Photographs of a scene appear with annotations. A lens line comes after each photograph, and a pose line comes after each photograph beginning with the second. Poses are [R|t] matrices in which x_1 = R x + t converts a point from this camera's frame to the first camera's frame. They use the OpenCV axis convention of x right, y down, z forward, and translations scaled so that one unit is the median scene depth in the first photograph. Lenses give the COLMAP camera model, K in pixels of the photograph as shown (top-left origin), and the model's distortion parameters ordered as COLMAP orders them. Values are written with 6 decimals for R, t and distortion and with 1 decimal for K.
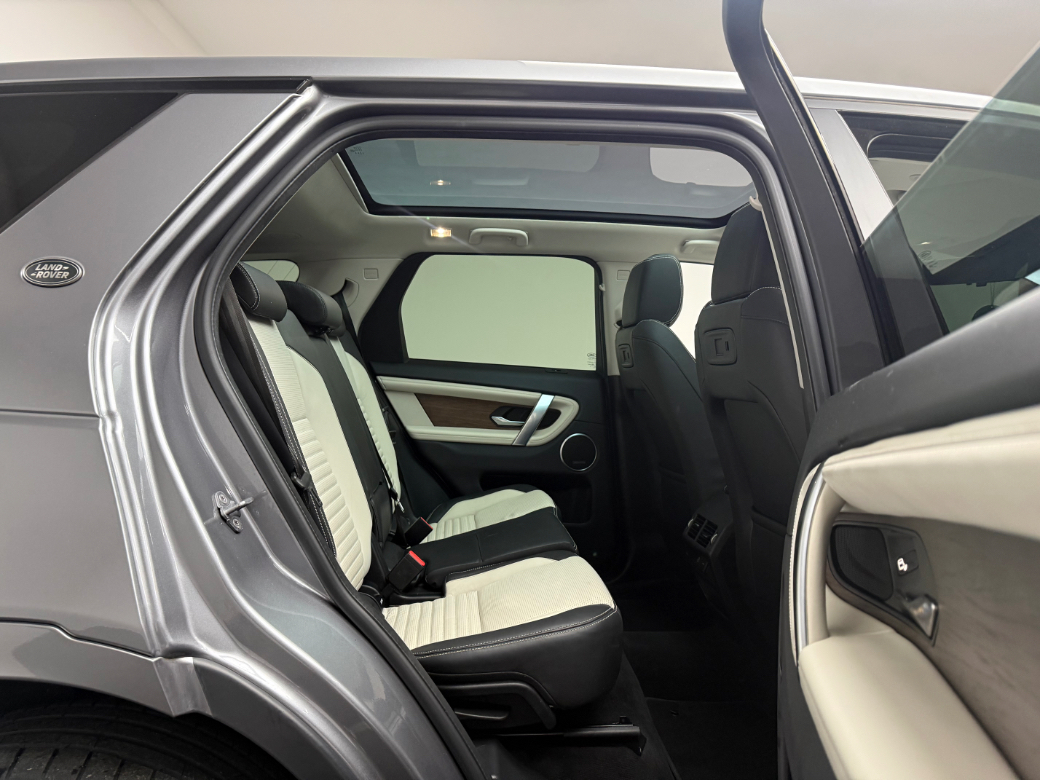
lens RADIAL K [[728.7, 0, 520.0], [0, 728.7, 390.0], [0, 0, 1]] dist [0.128147, -0.115640]
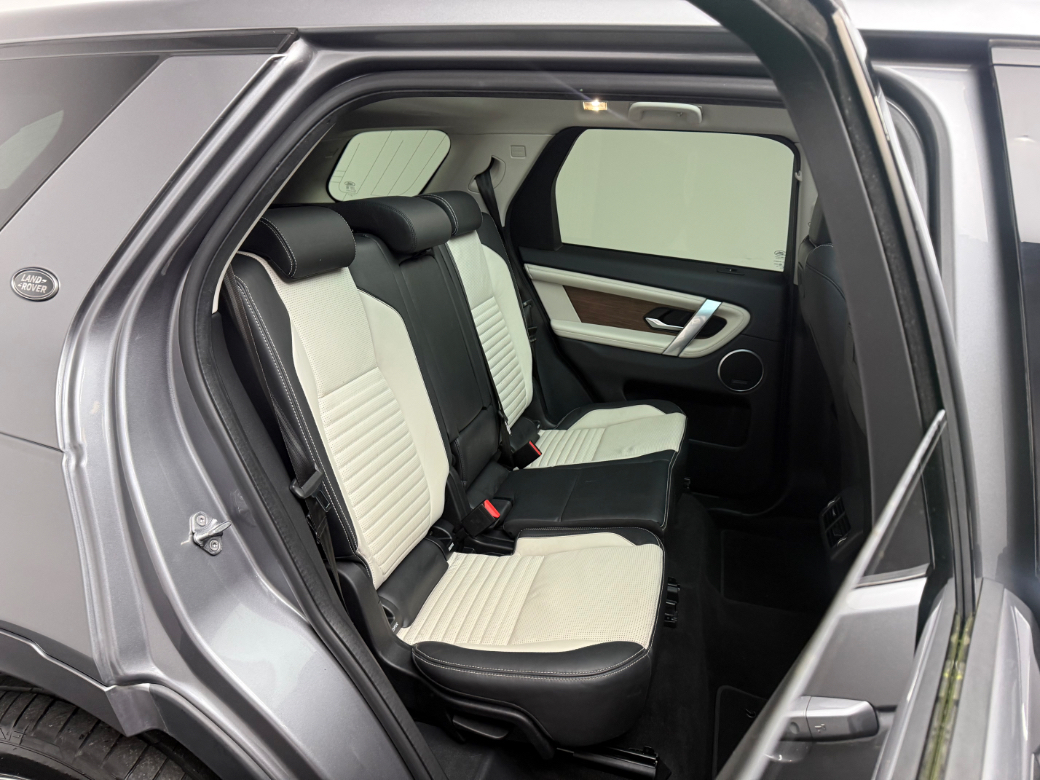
lens RADIAL K [[728.7, 0, 520.0], [0, 728.7, 390.0], [0, 0, 1]] dist [0.128147, -0.115640]
pose [[0.936950, 0.148145, -0.316510, 0.139154], [-0.053281, 0.955668, 0.289585, -0.159338], [0.345379, -0.254463, 0.903306, 0.139754]]
